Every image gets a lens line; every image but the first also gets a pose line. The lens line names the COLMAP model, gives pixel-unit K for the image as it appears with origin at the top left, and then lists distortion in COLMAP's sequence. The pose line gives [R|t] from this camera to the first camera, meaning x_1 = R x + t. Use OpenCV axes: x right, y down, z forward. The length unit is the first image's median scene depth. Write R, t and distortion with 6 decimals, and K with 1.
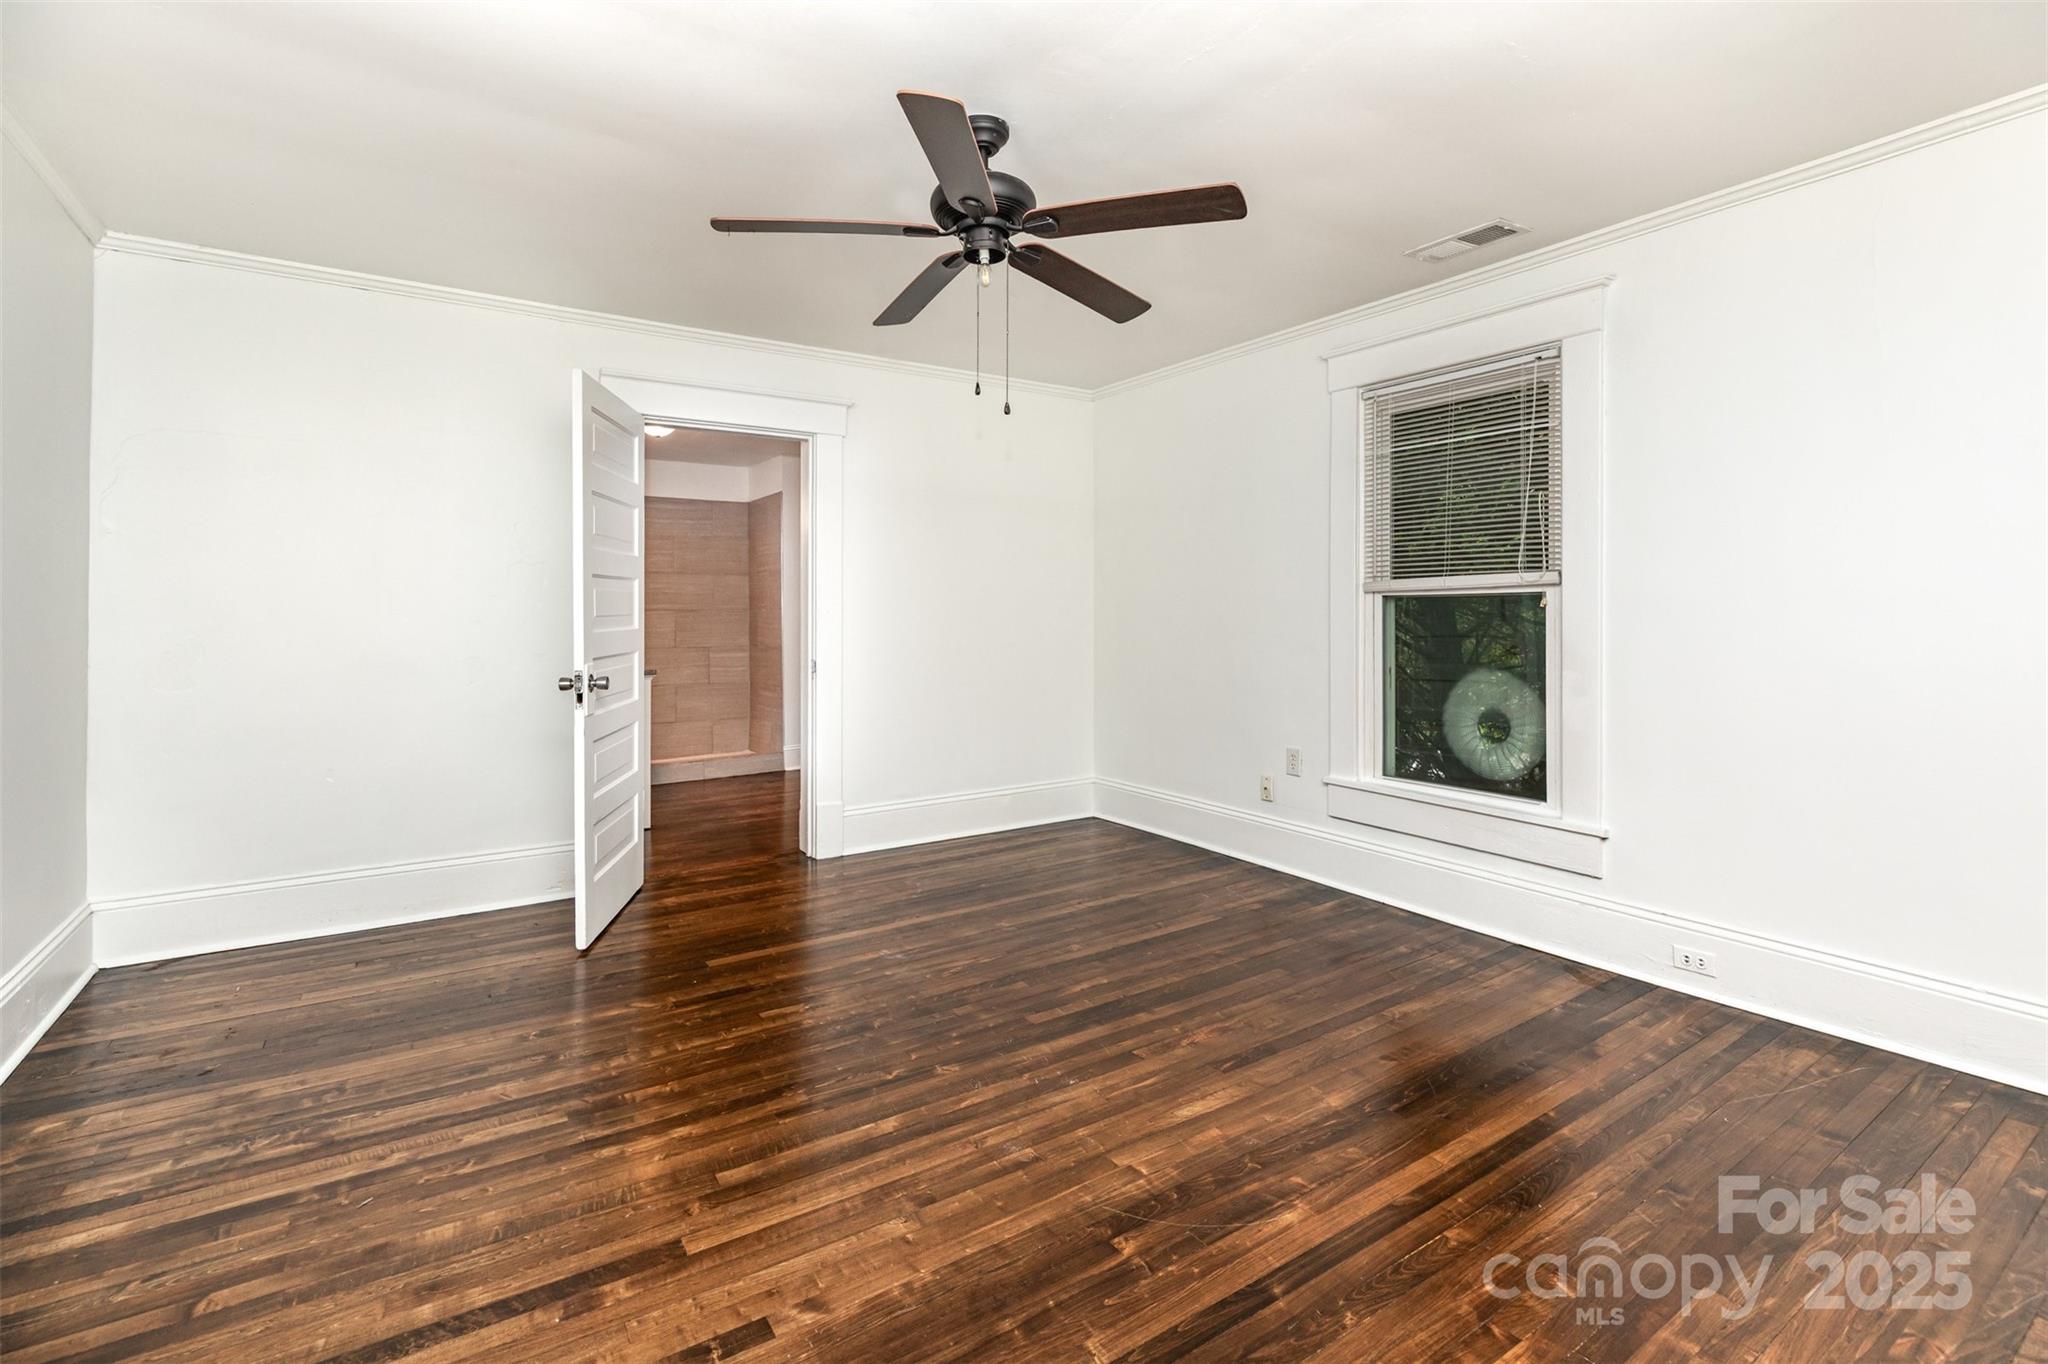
lens RADIAL K [[933.4, 0, 1027.5], [0, 933.4, 636.6], [0, 0, 1]] dist [0.000051, -0.000064]
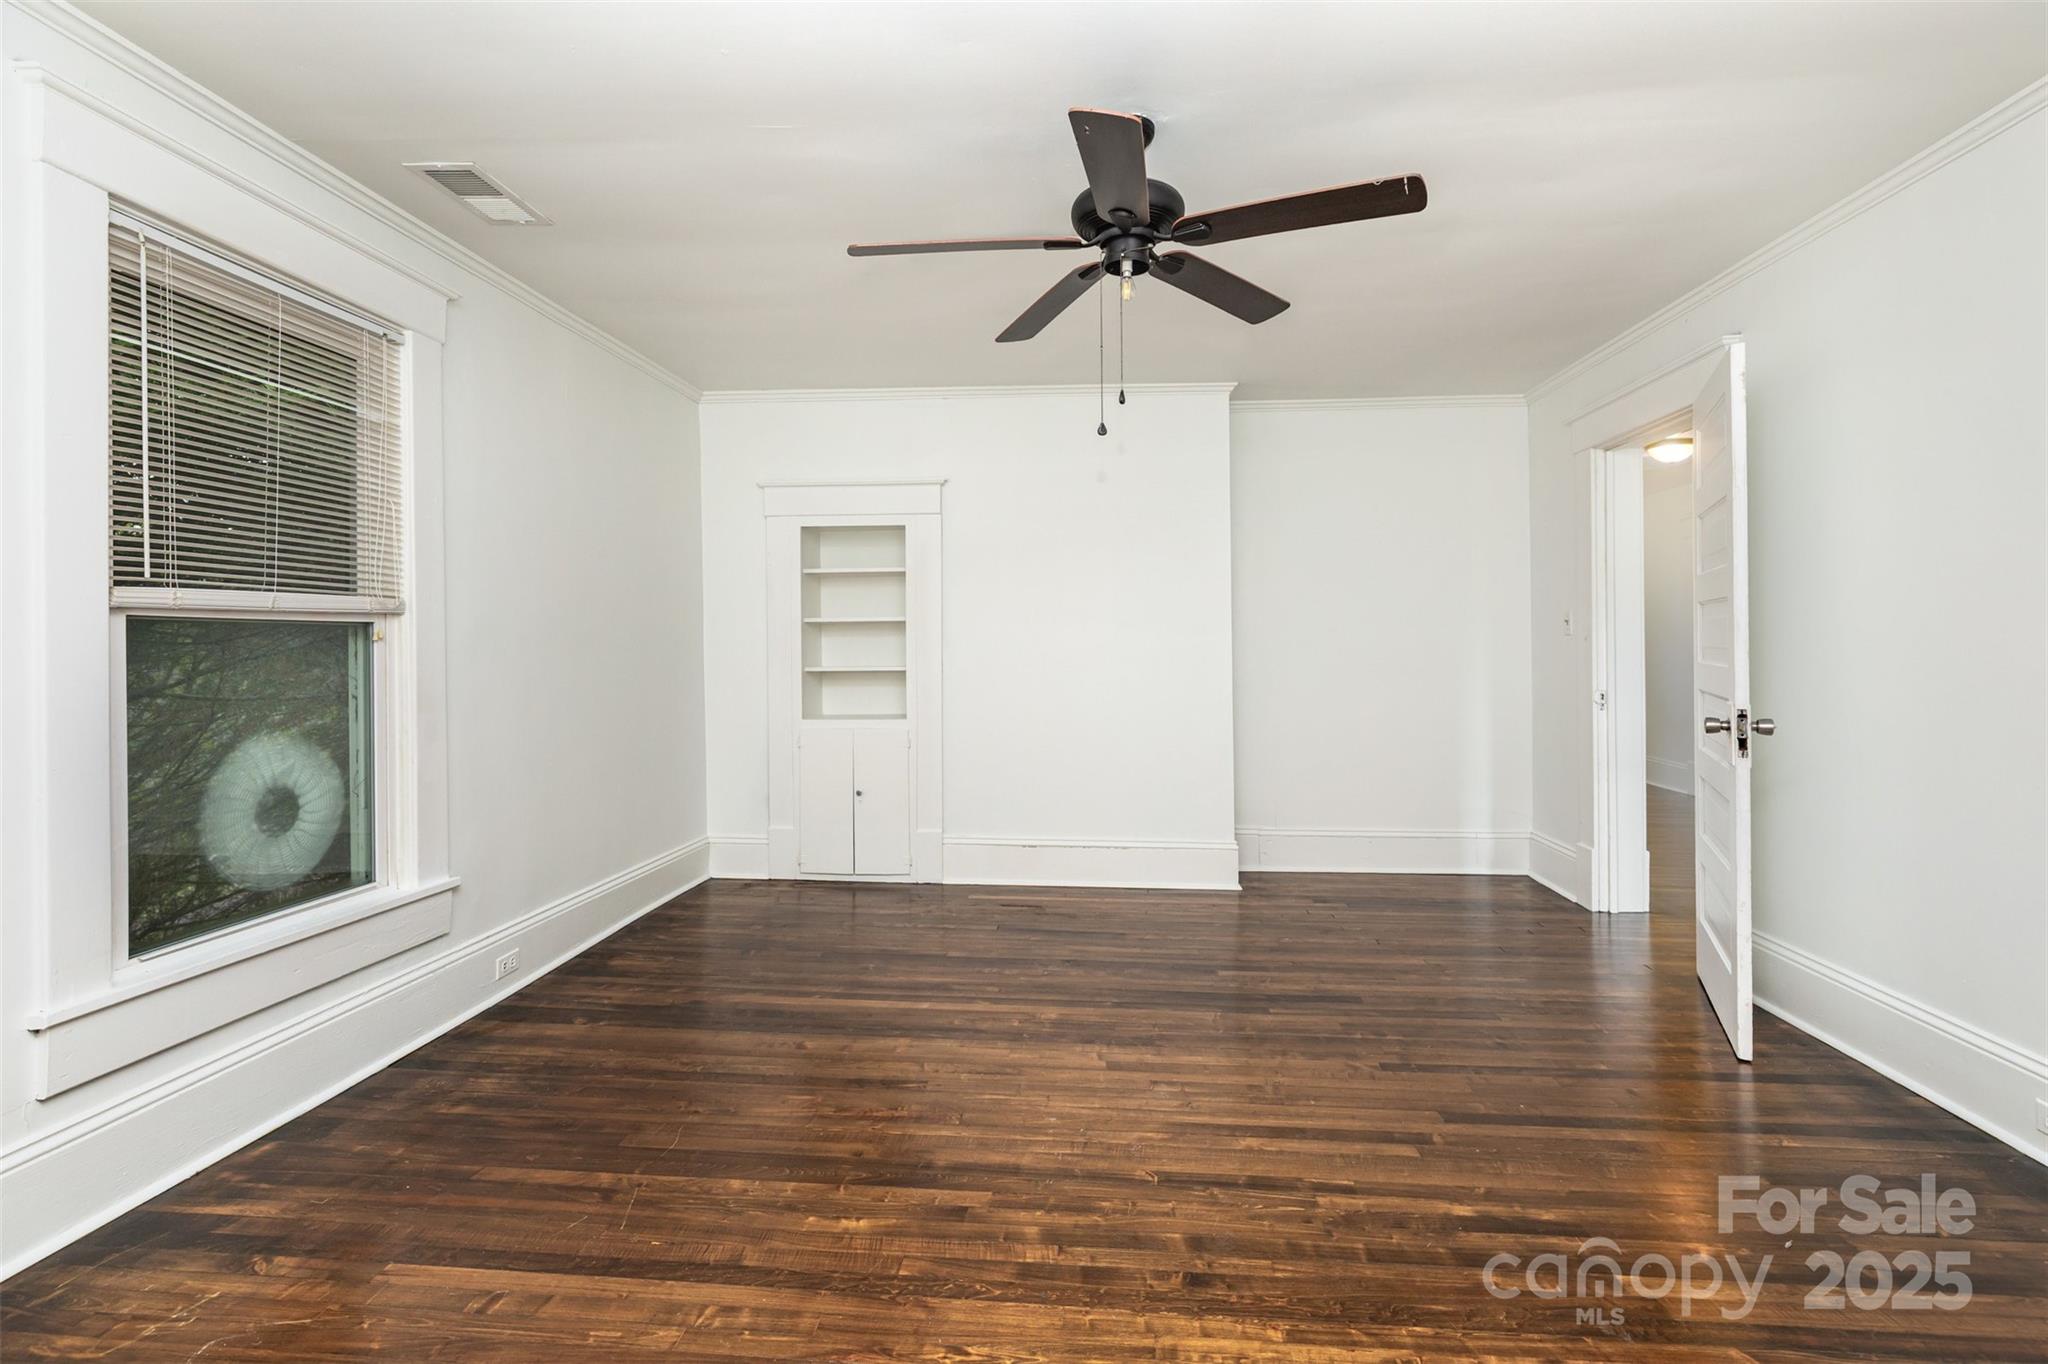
lens RADIAL K [[933.4, 0, 1027.5], [0, 933.4, 636.6], [0, 0, 1]] dist [0.000051, -0.000064]
pose [[-0.775319, 0.010018, 0.631491, -0.570461], [0.017869, 0.999822, 0.006077, -0.043189], [-0.631317, 0.015995, -0.775360, 1.800174]]
